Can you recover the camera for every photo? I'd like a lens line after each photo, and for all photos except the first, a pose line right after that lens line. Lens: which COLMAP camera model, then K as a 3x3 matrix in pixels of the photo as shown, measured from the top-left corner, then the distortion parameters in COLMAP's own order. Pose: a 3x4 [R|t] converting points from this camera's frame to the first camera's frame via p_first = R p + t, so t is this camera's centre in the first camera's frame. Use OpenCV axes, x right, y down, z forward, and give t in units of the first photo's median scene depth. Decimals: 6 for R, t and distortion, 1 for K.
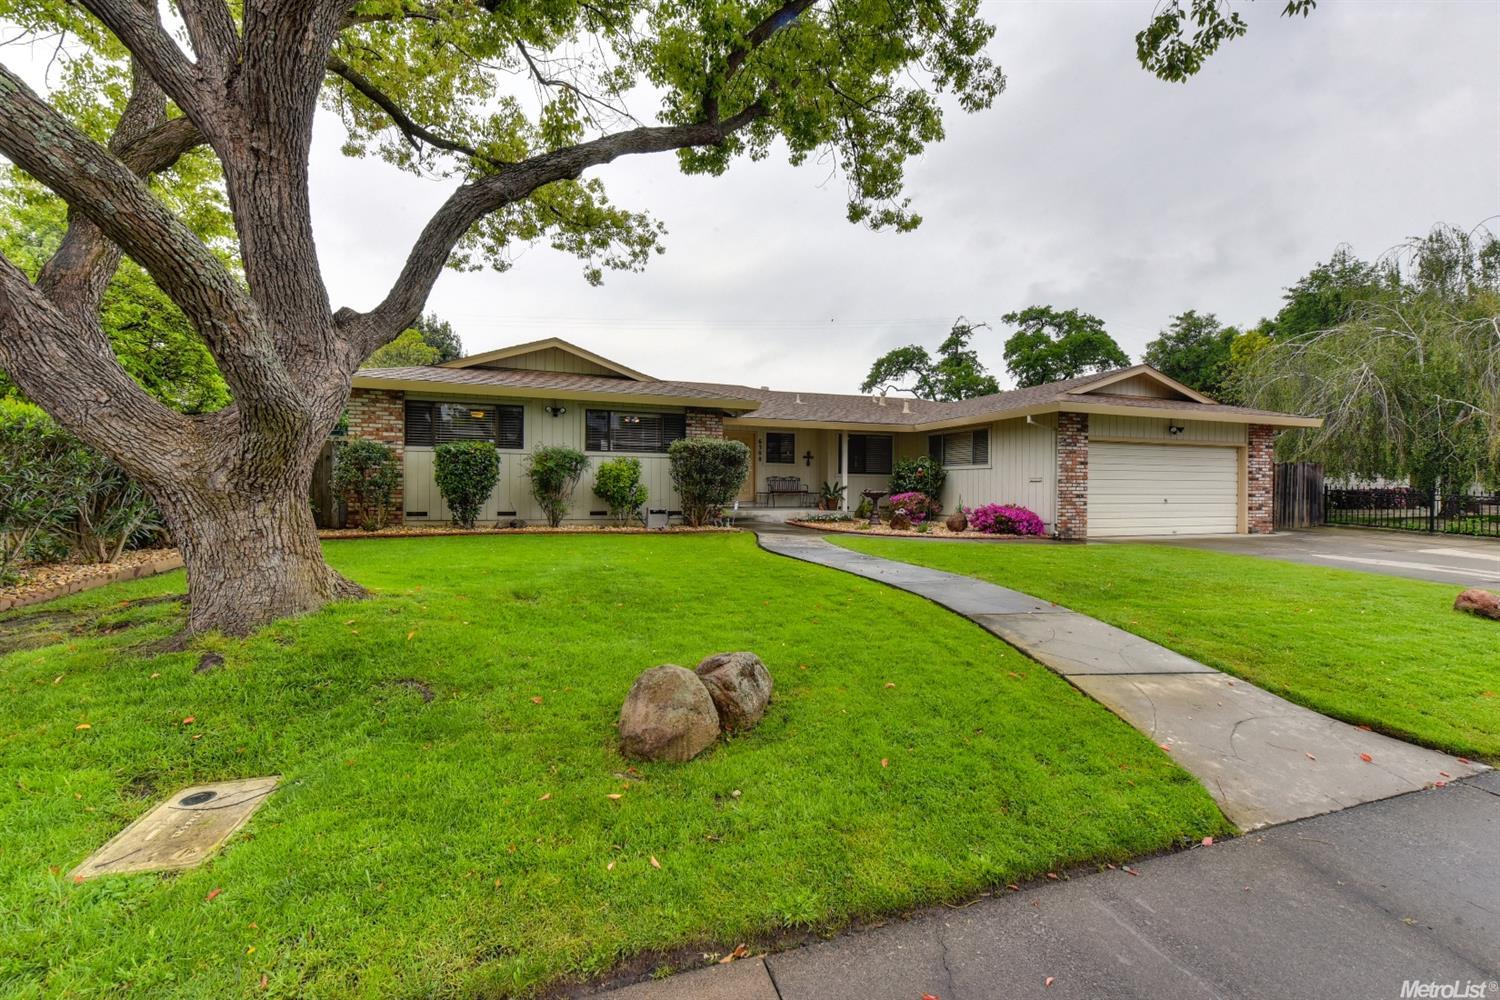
lens RADIAL K [[592.2, 0, 750.0], [0, 592.2, 500.0], [0, 0, 1]] dist [0.002545, 0.000102]
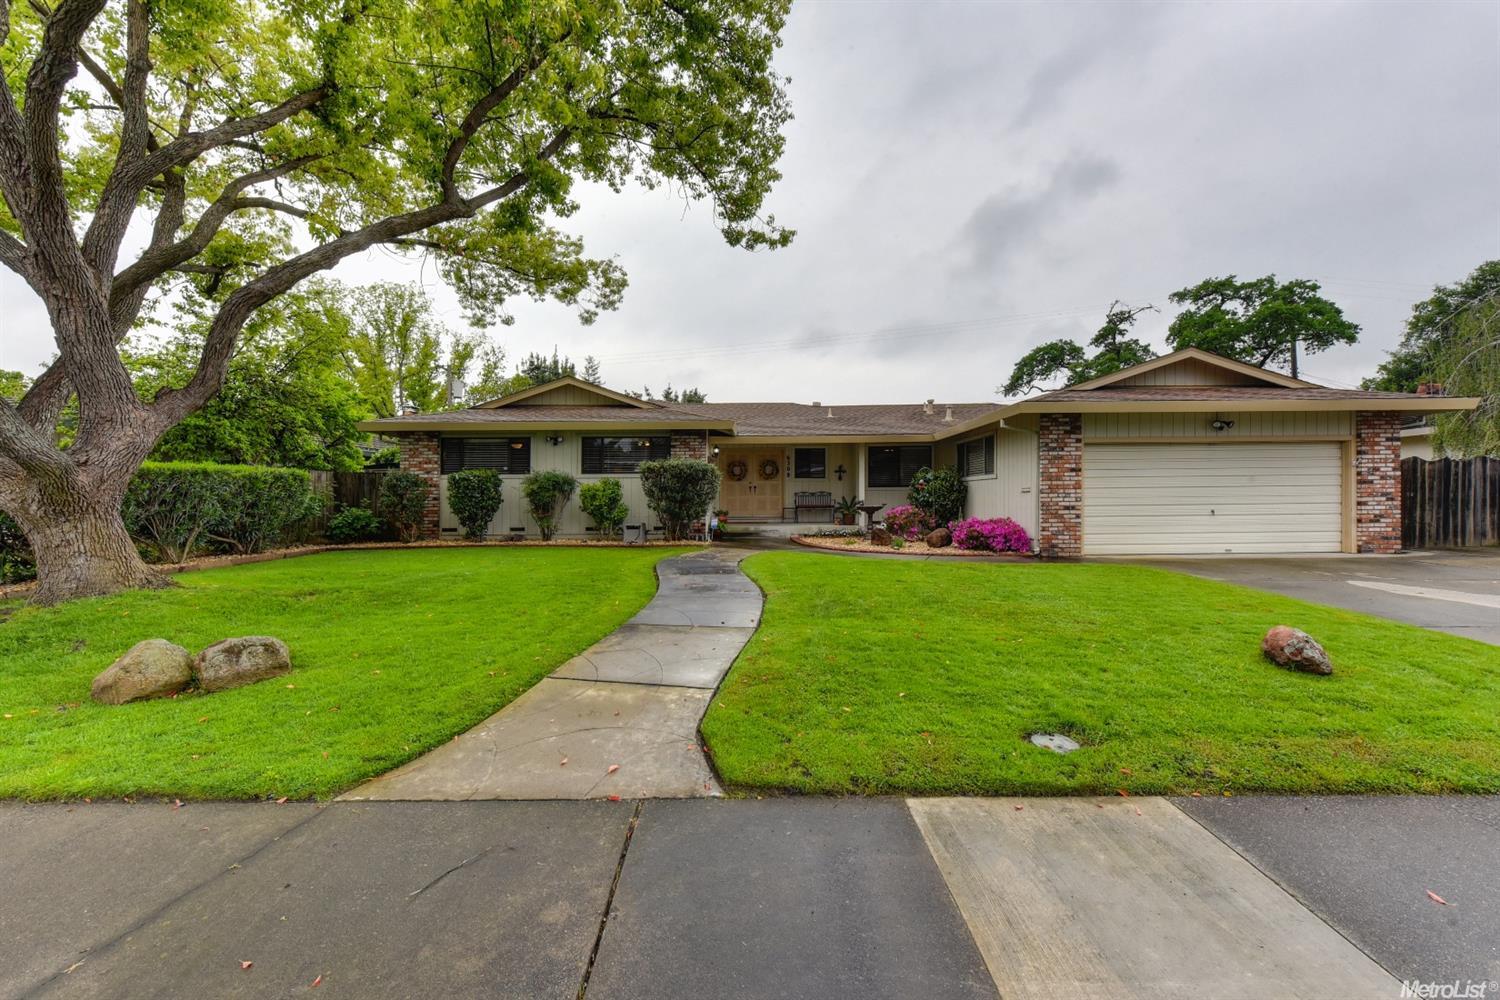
lens RADIAL K [[591.1, 0, 753.9], [0, 591.1, 511.2], [0, 0, 1]] dist [0.003848, 0.000087]
pose [[0.949233, -0.011694, -0.314358, 0.359861], [0.009579, 0.999920, -0.008273, 0.001083], [0.314429, 0.004842, 0.949269, 0.026516]]
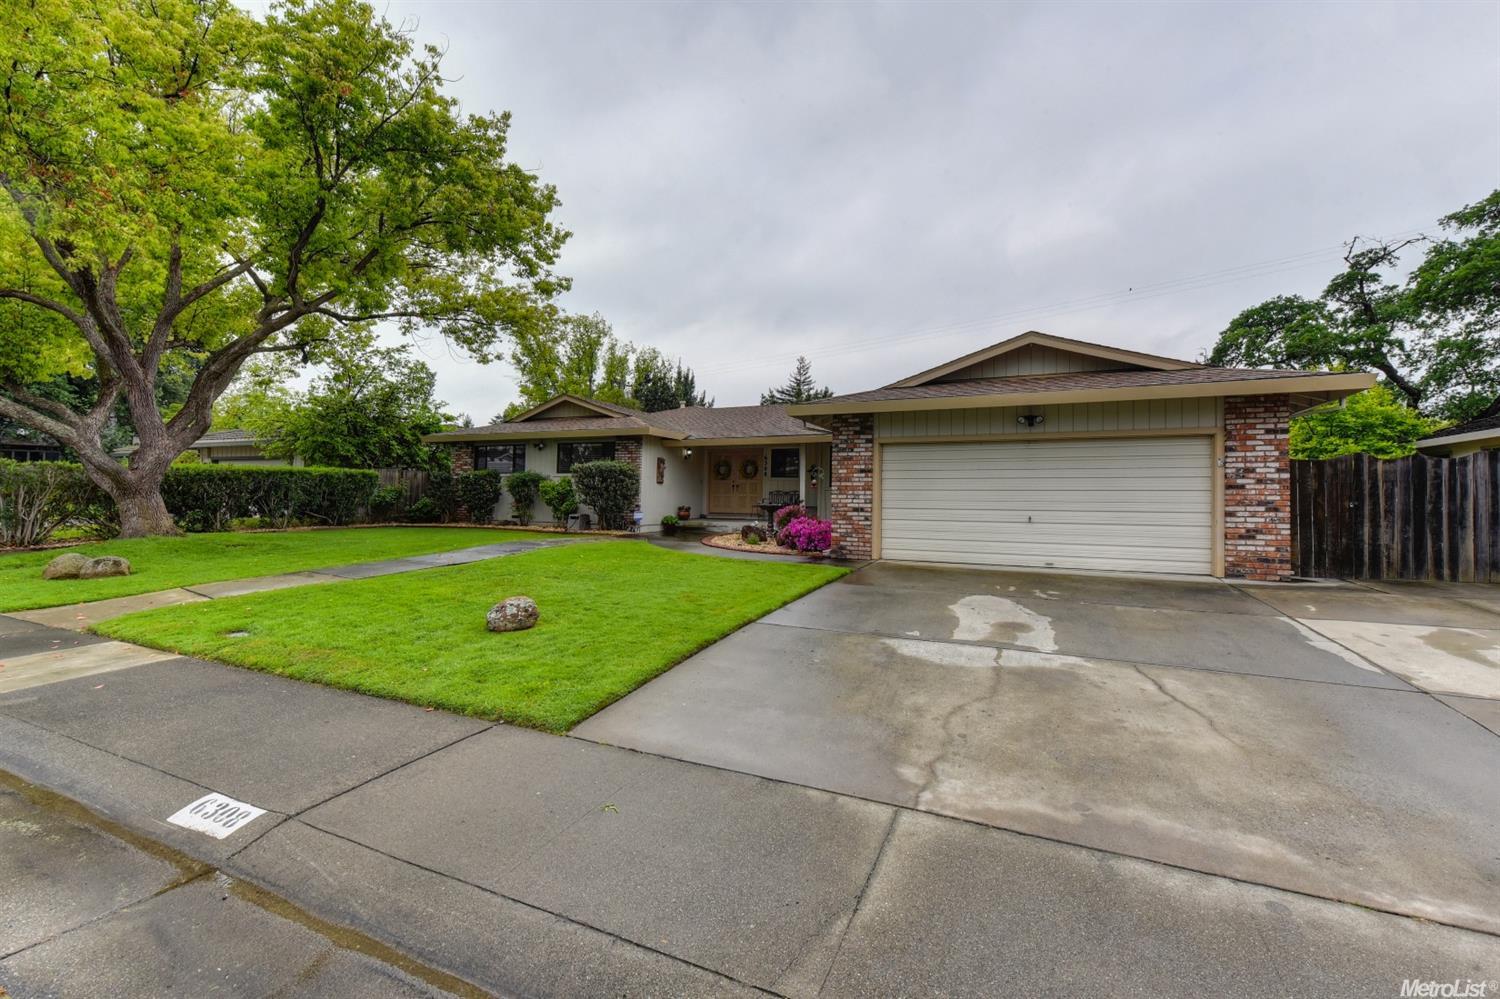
lens RADIAL K [[617.4, 0, 750.0], [0, 617.4, 499.5], [0, 0, 1]] dist [0.005275, 0.000114]
pose [[0.733007, 0.000302, -0.680221, 0.967648], [-0.021947, 0.999490, -0.023206, 0.002733], [0.679866, 0.031939, 0.732640, 0.223293]]
